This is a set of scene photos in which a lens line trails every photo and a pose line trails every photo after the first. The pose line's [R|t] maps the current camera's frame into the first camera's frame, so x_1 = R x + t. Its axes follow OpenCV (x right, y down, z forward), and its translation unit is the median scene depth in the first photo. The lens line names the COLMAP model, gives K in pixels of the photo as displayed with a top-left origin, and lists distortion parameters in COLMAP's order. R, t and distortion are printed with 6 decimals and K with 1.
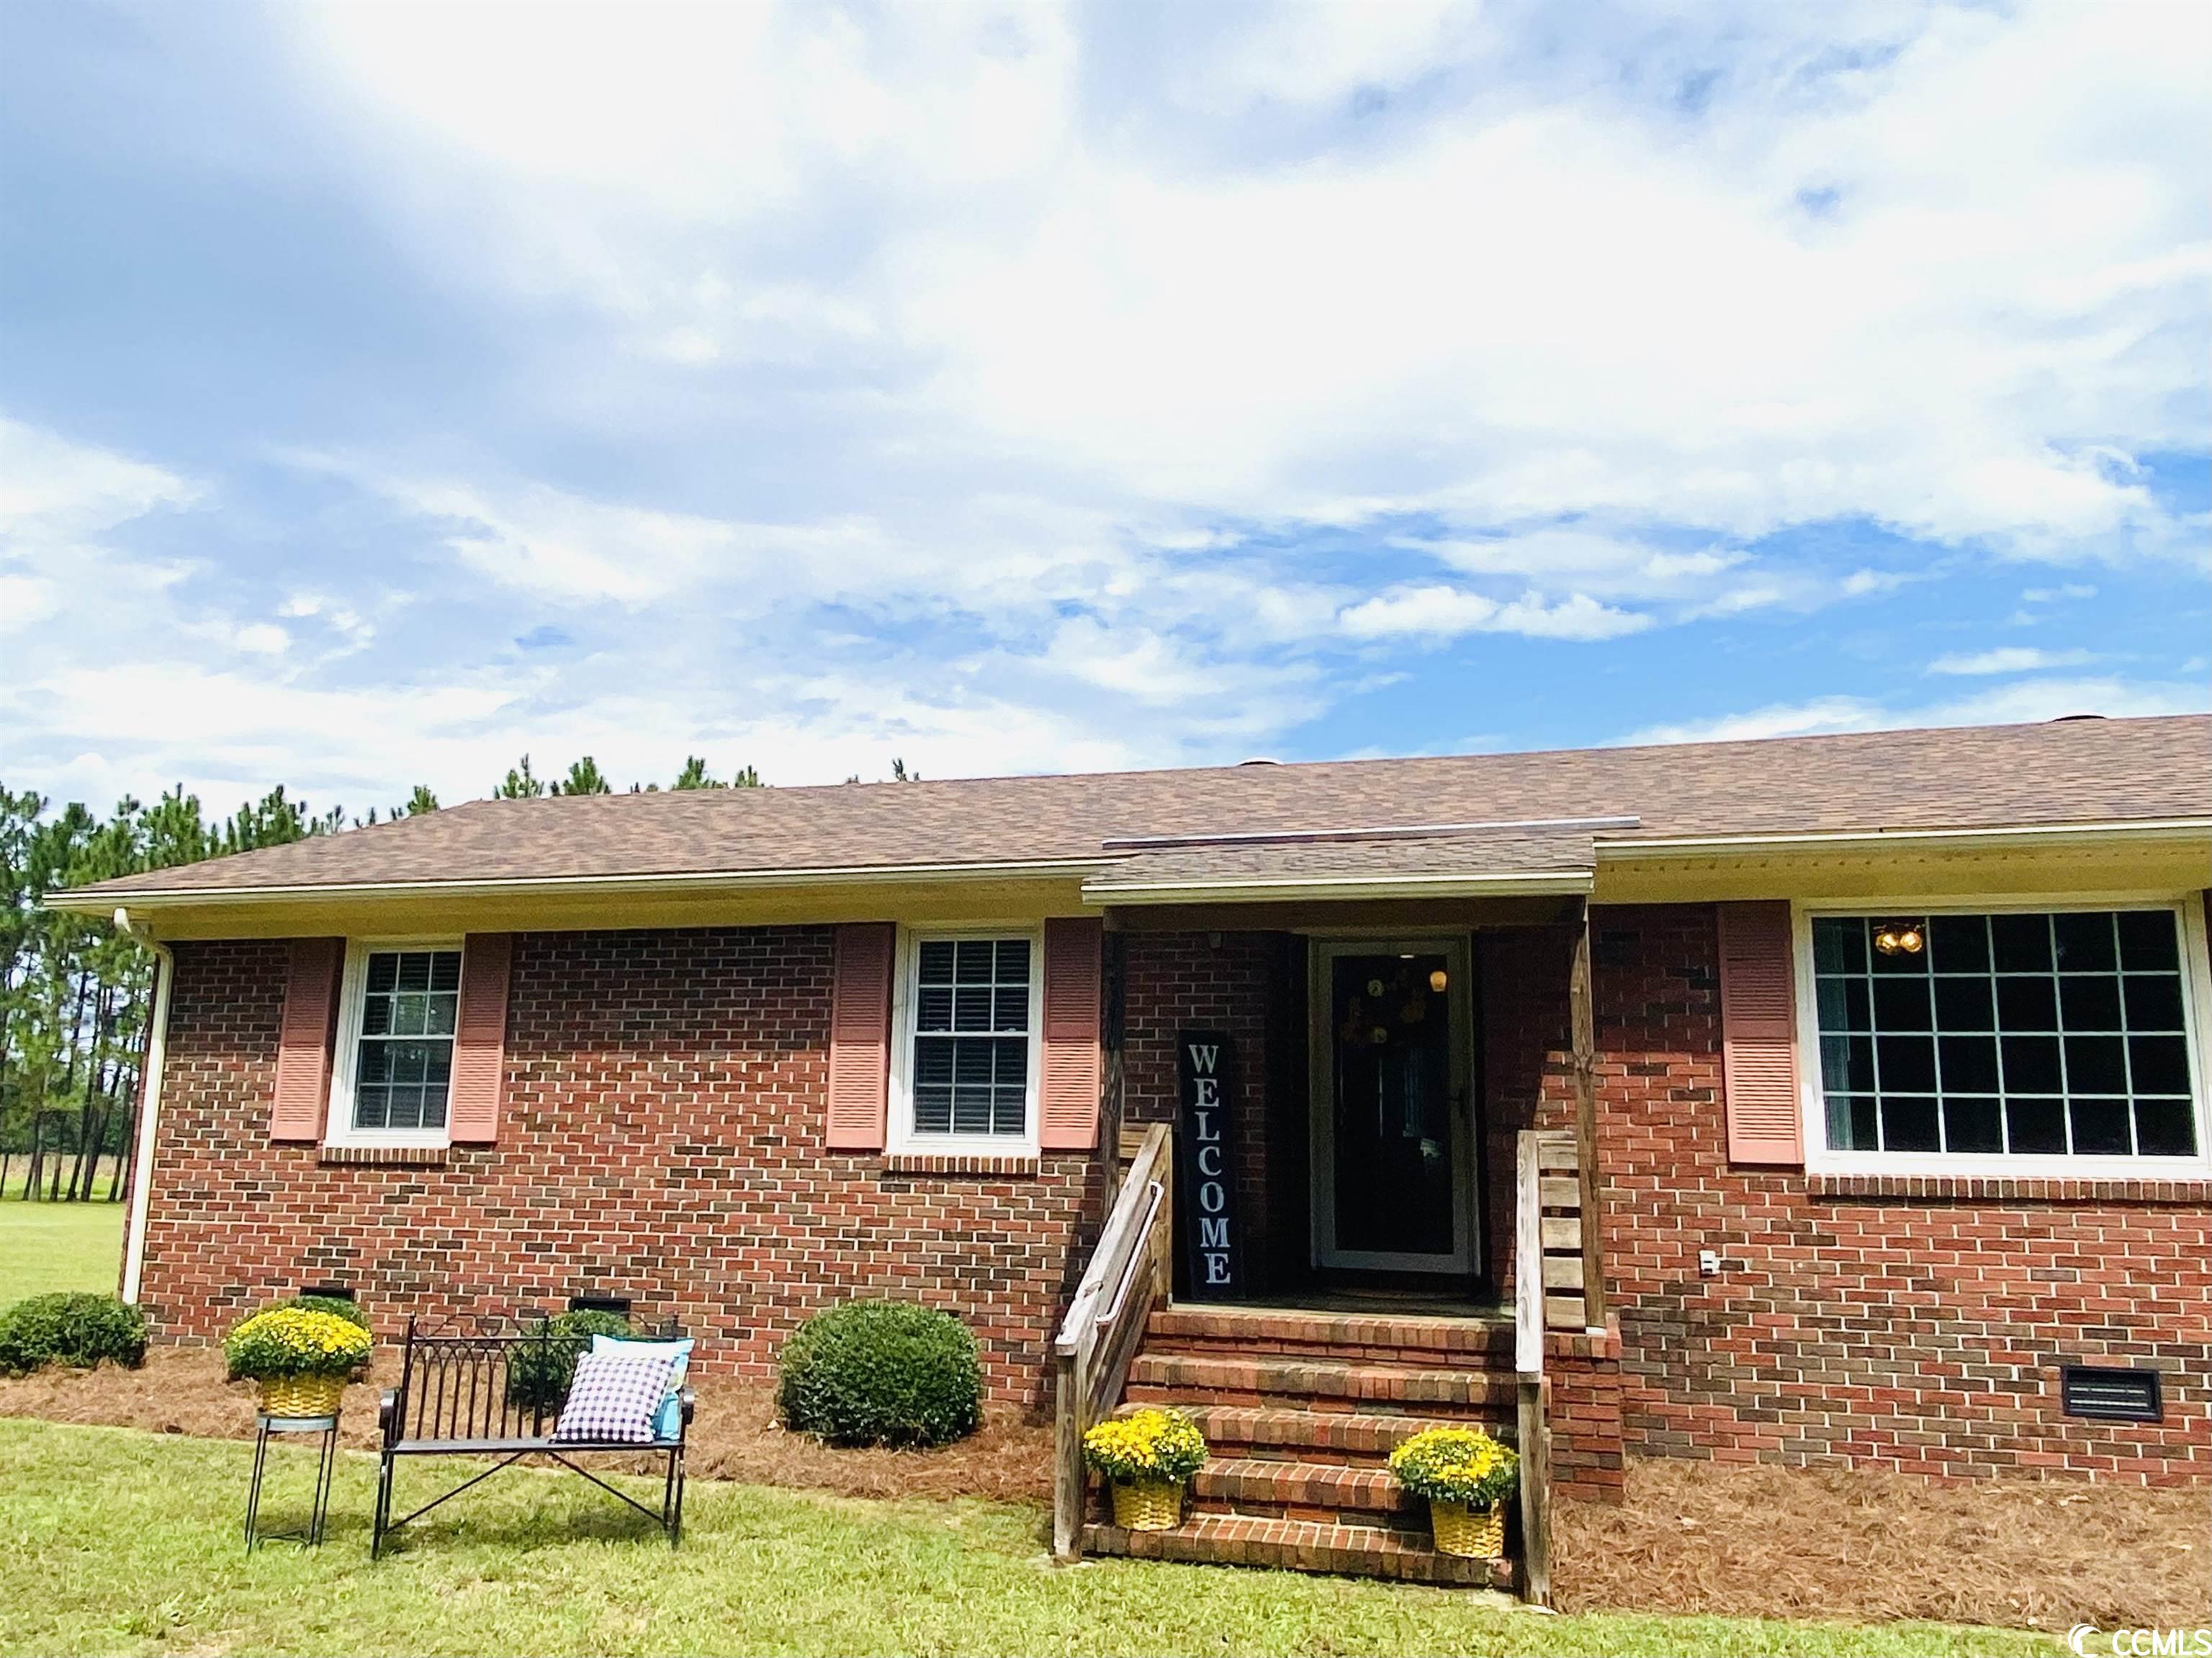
lens RADIAL K [[1653.2, 0, 1106.0], [0, 1653.2, 829.0], [0, 0, 1]] dist [0.054500, -0.057899]
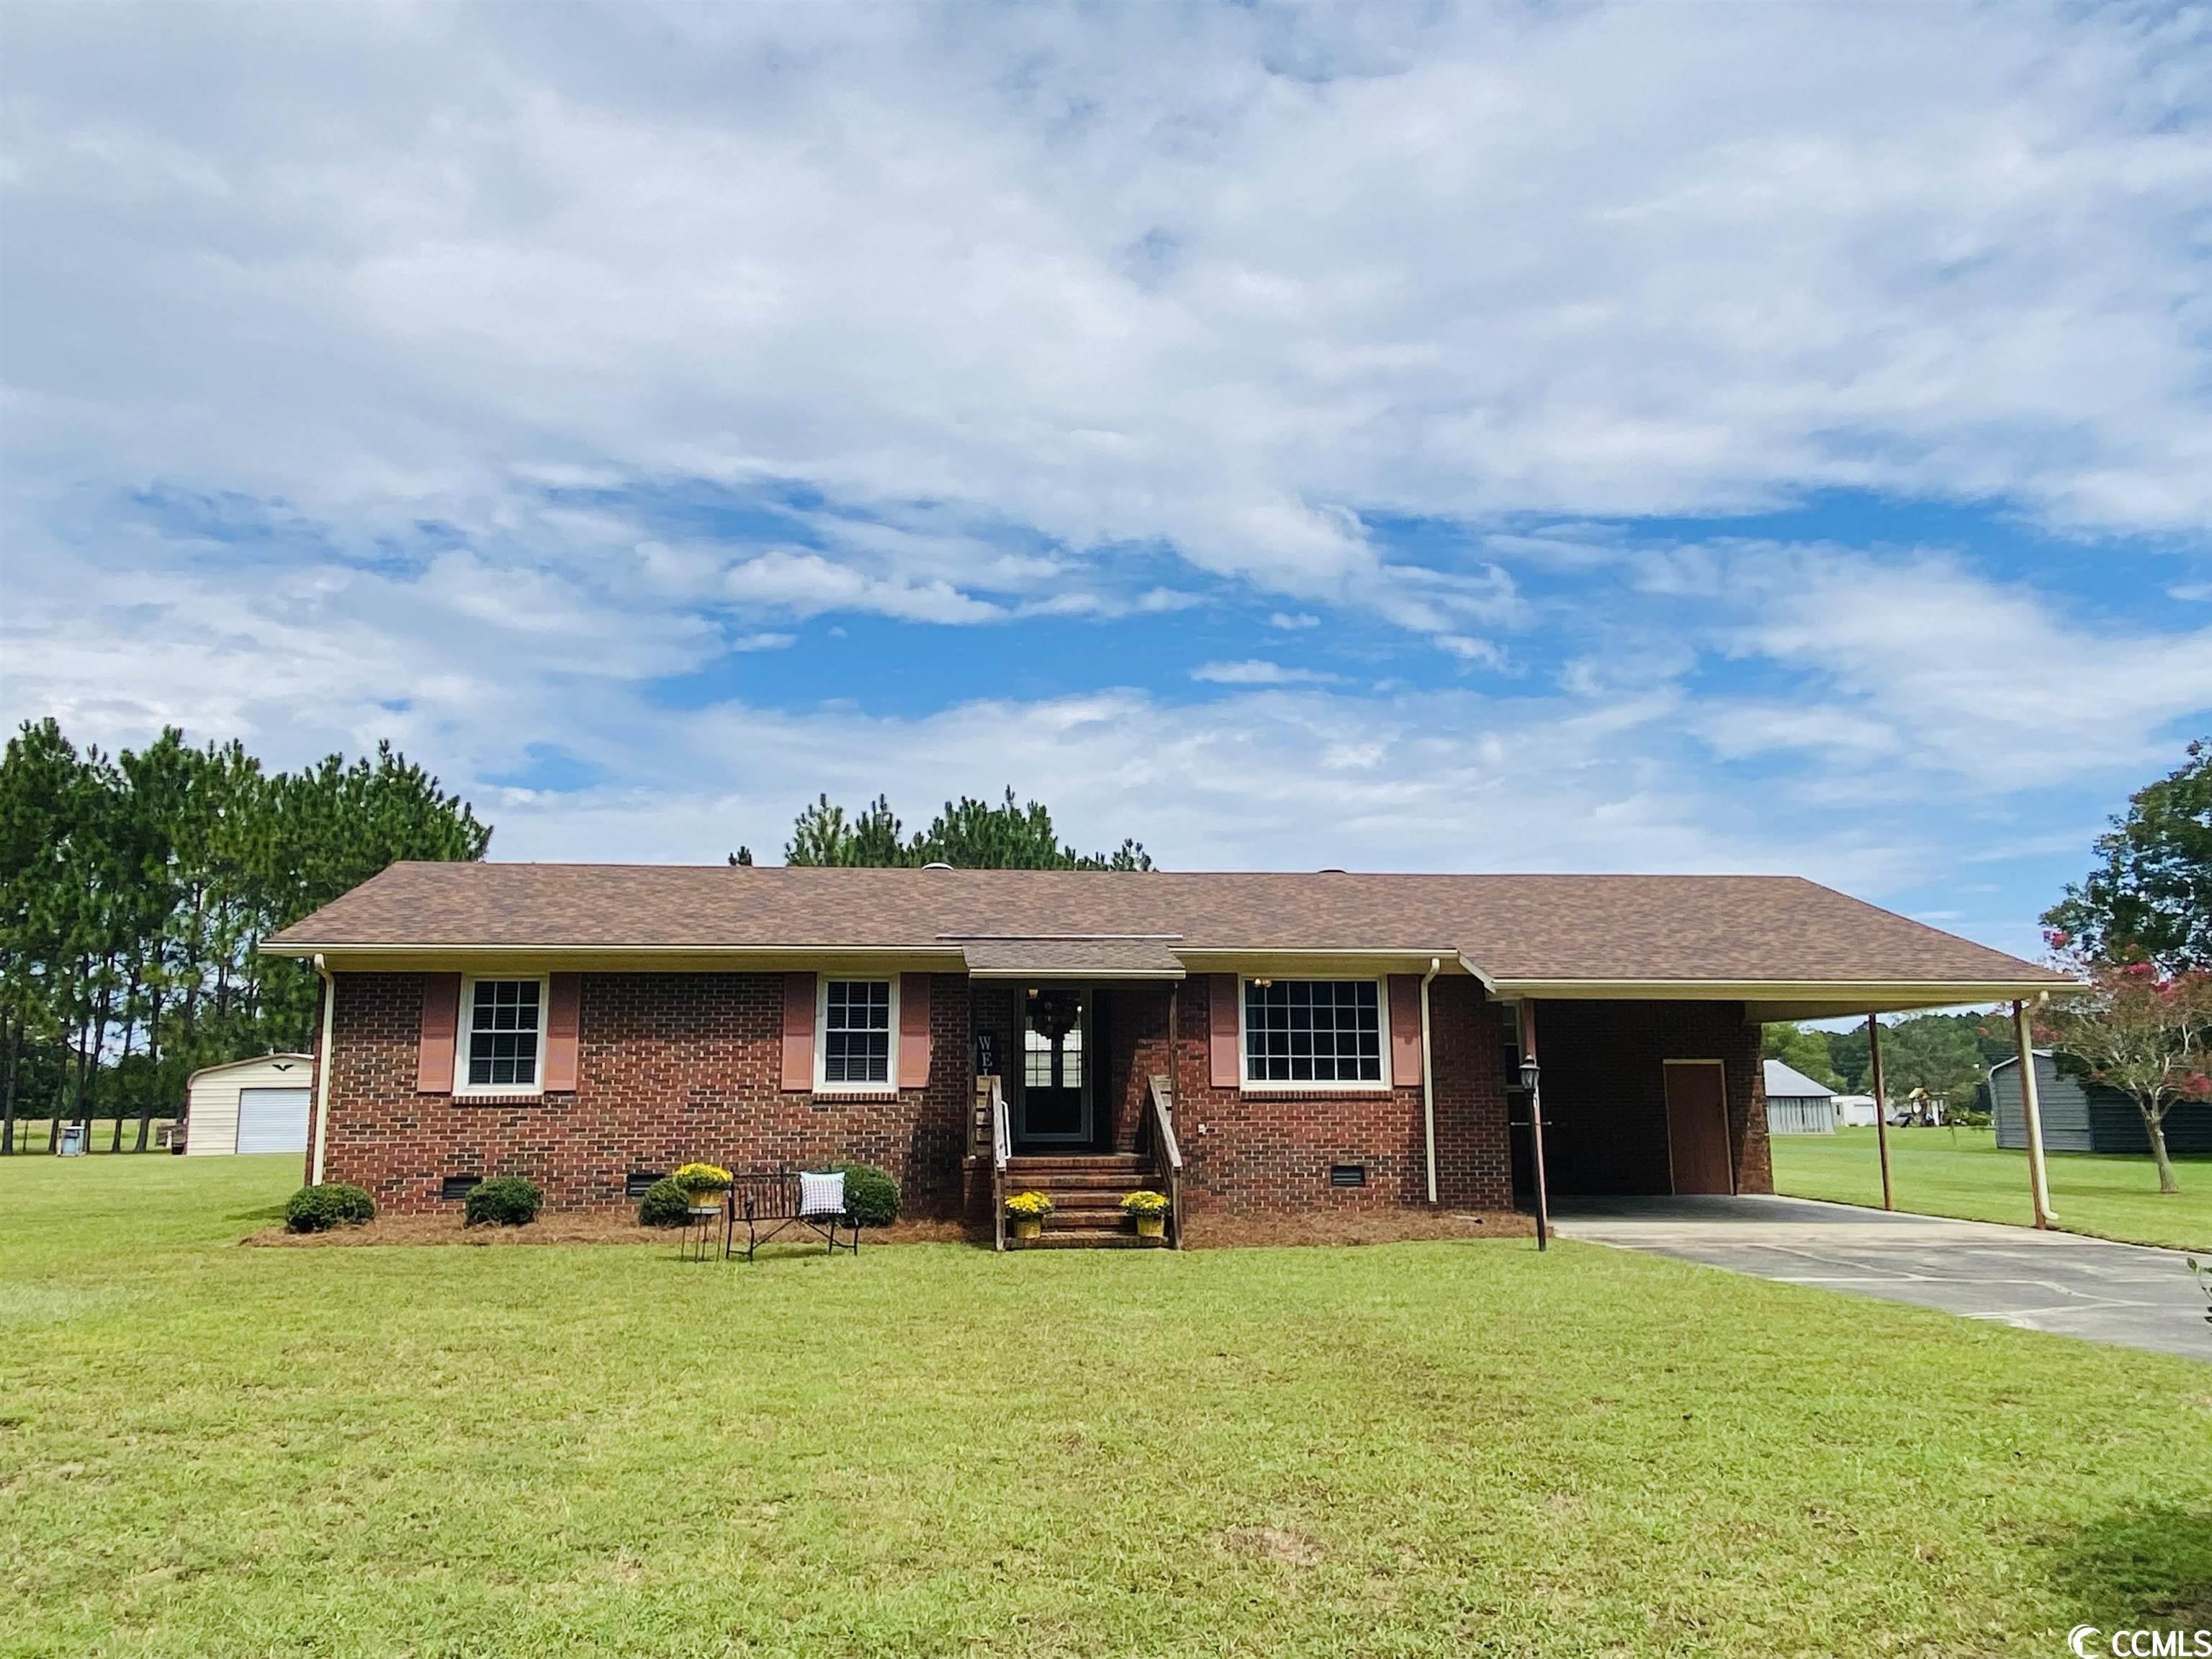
lens RADIAL K [[1653.3, 0, 1106.0], [0, 1653.3, 829.5], [0, 0, 1]] dist [0.054500, -0.057899]
pose [[0.912229, 0.040187, 0.407705, -0.590860], [-0.061295, 0.997364, 0.038838, -0.195831], [-0.405070, -0.060419, 0.912287, -0.841195]]
